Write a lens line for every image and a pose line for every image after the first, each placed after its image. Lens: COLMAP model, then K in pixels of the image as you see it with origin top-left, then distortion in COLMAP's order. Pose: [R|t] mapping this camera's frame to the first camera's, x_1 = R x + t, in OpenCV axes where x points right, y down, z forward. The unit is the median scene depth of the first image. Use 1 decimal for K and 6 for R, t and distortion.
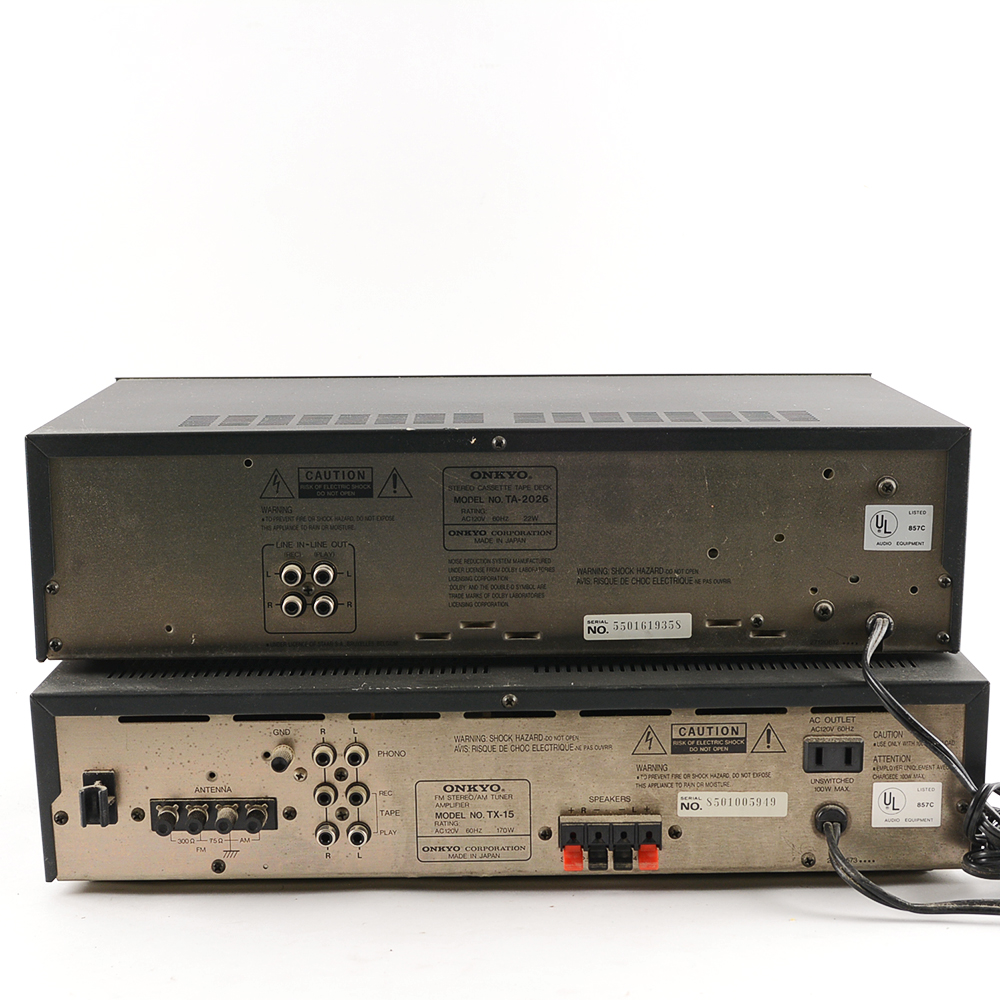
lens RADIAL K [[1848.9, 0, 511.0], [0, 1848.9, 615.9], [0, 0, 1]] dist [-0.045467, 0.000000]
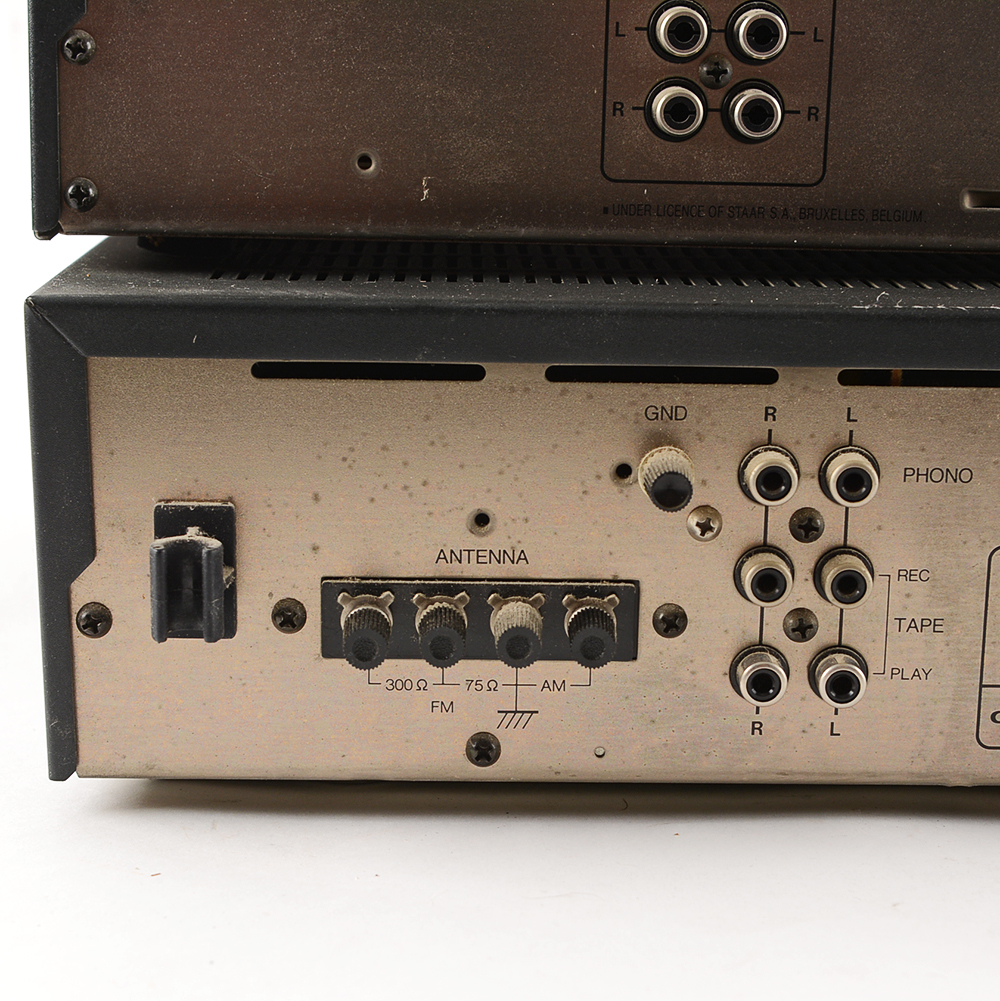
lens RADIAL K [[2099.2, 0, 498.1], [0, 2099.2, 528.6], [0, 0, 1]] dist [0.000617, 0.000000]
pose [[0.999363, 0.023888, 0.026513, -0.169690], [-0.024611, 0.999325, 0.027261, 0.075515], [-0.025844, -0.027896, 0.999277, 0.546795]]
